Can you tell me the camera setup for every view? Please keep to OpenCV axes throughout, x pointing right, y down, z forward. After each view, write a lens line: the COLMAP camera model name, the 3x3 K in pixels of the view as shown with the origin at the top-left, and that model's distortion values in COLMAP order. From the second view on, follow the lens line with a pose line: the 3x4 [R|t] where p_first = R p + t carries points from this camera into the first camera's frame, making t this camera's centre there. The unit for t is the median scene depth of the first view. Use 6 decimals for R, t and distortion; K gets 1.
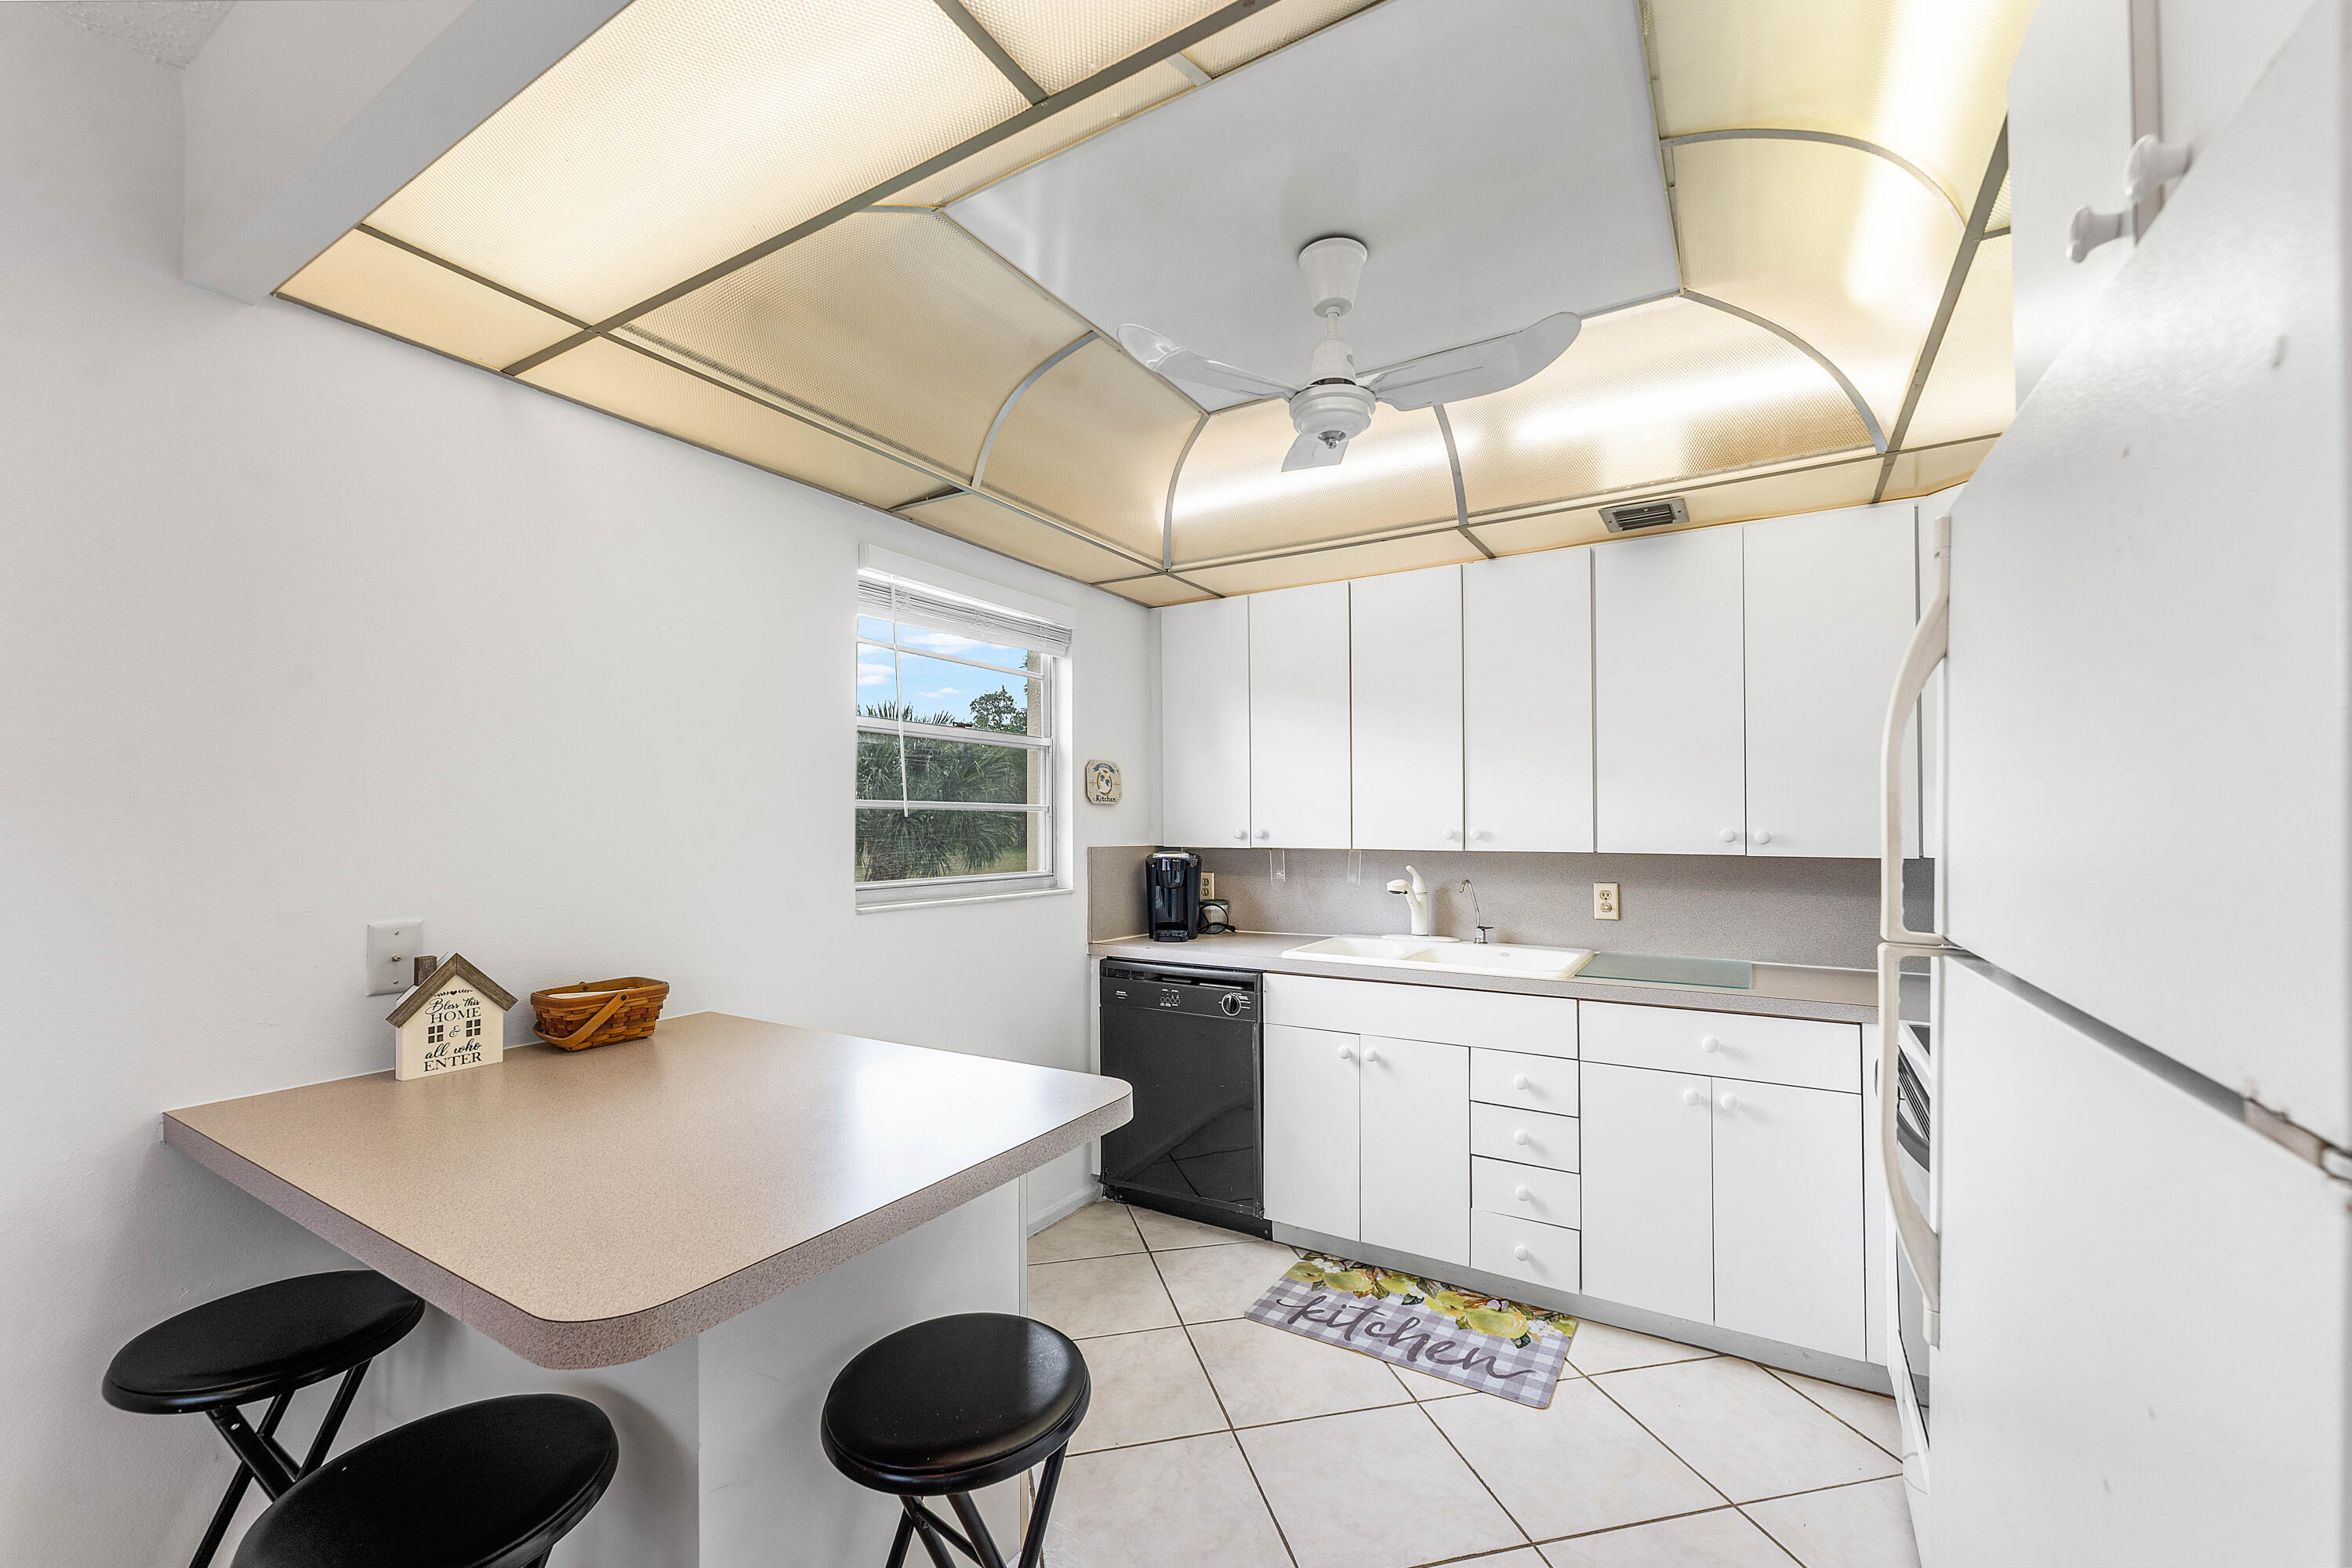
lens RADIAL K [[946.5, 0, 1169.6], [0, 946.5, 799.9], [0, 0, 1]] dist [0.002841, 0.000494]
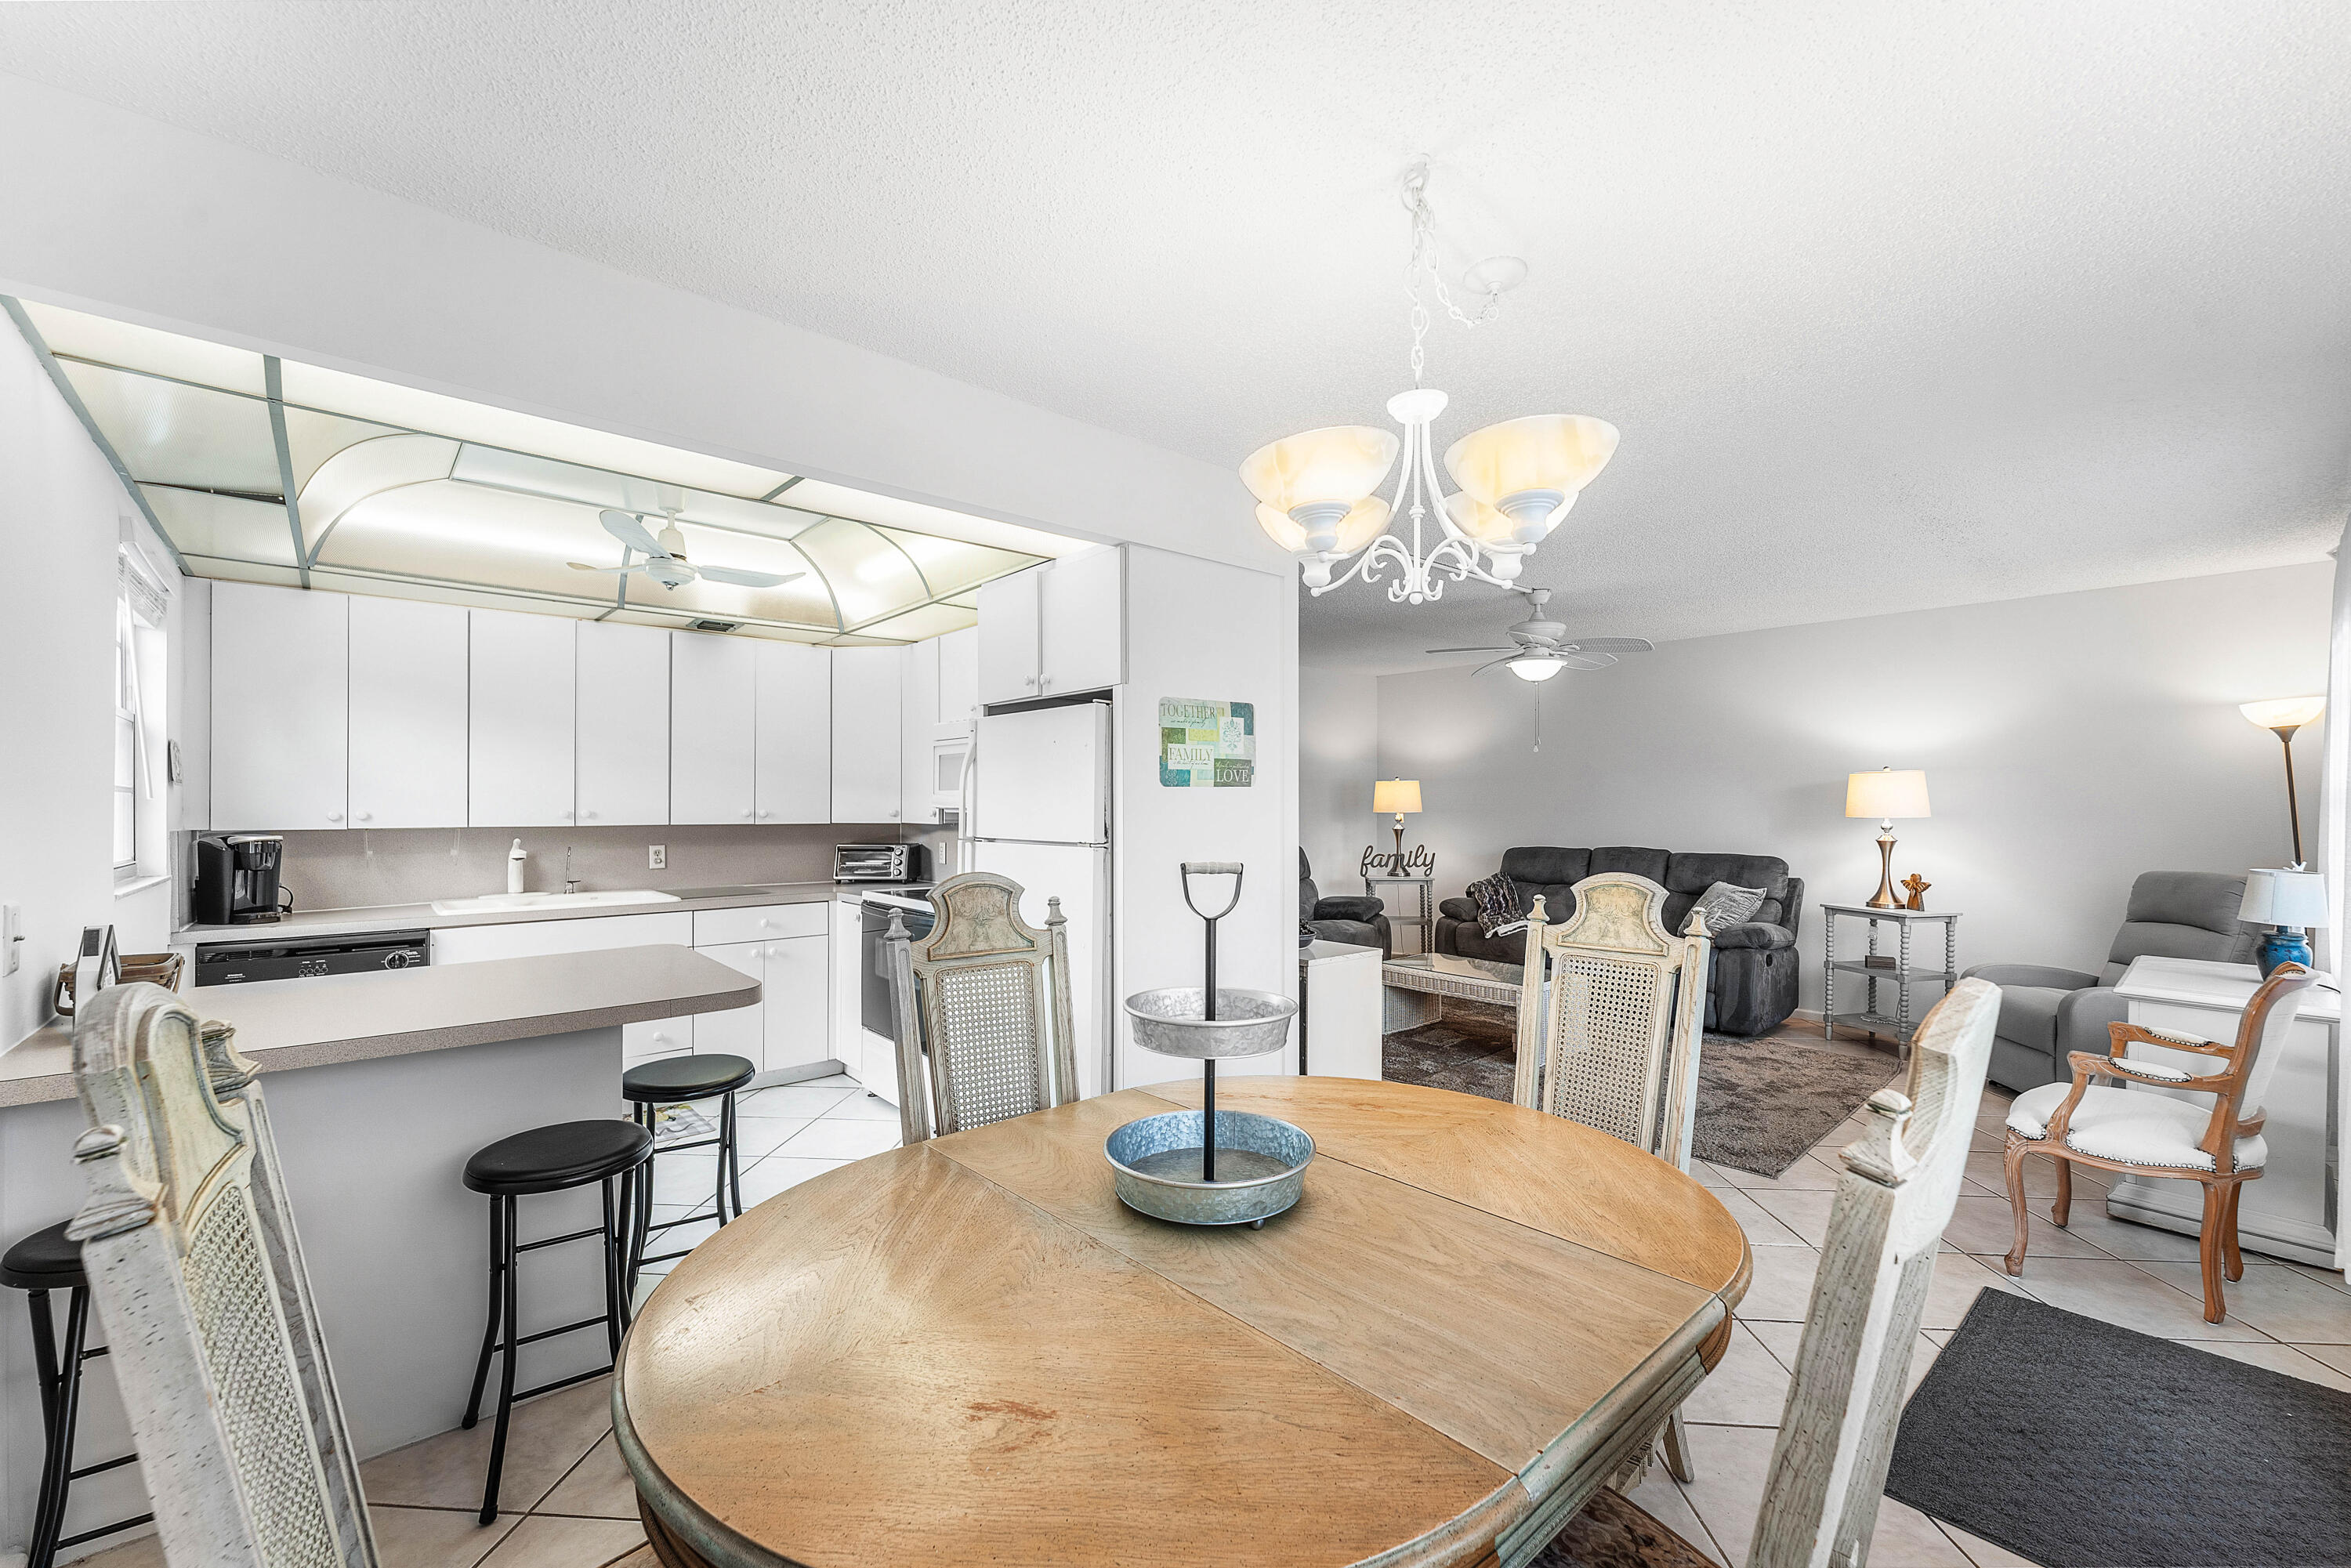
lens RADIAL K [[946.0, 0, 1169.1], [0, 946.0, 799.9], [0, 0, 1]] dist [0.002841, 0.000494]
pose [[0.303049, 0.004442, 0.952965, -0.751465], [-0.027542, 0.999612, 0.004099, -0.014534], [-0.952577, -0.027489, 0.303054, -0.254769]]
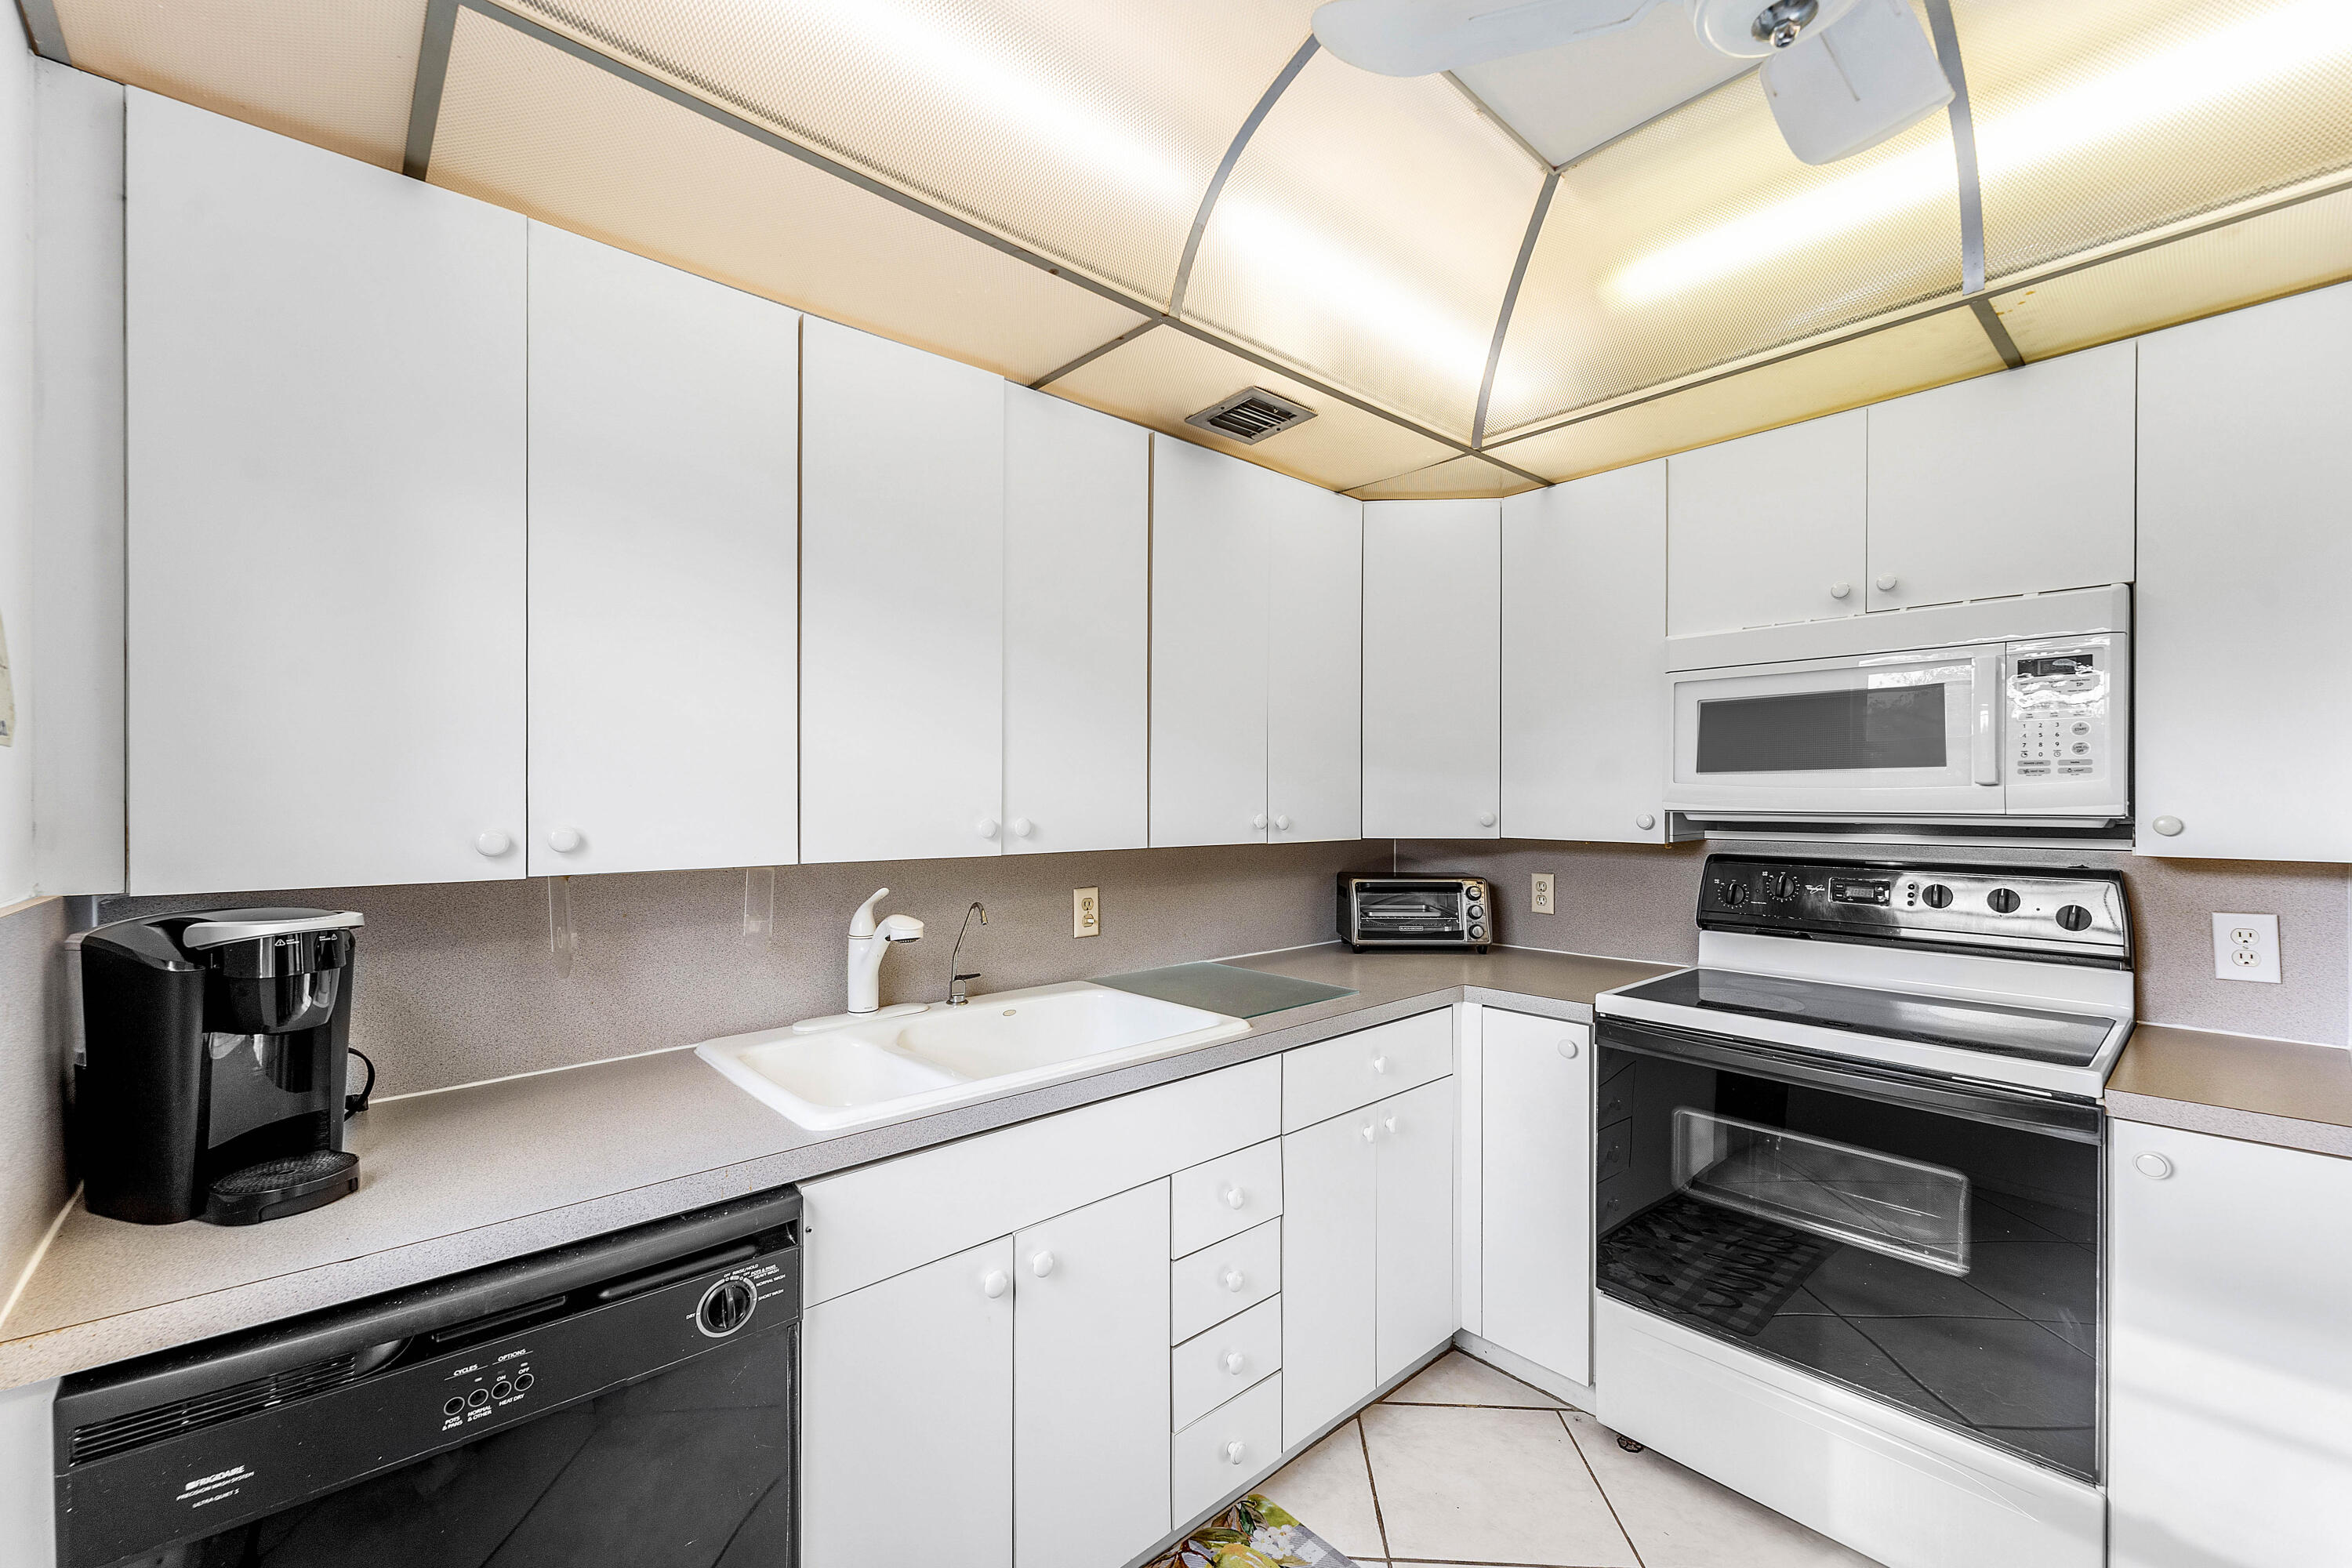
lens RADIAL K [[946.5, 0, 1169.6], [0, 946.5, 799.9], [0, 0, 1]] dist [0.002841, 0.000494]
pose [[0.289660, -0.002667, 0.957126, -0.236193], [-0.024324, 0.999653, 0.010146, 0.008794], [-0.956821, -0.026220, 0.289494, 0.720197]]
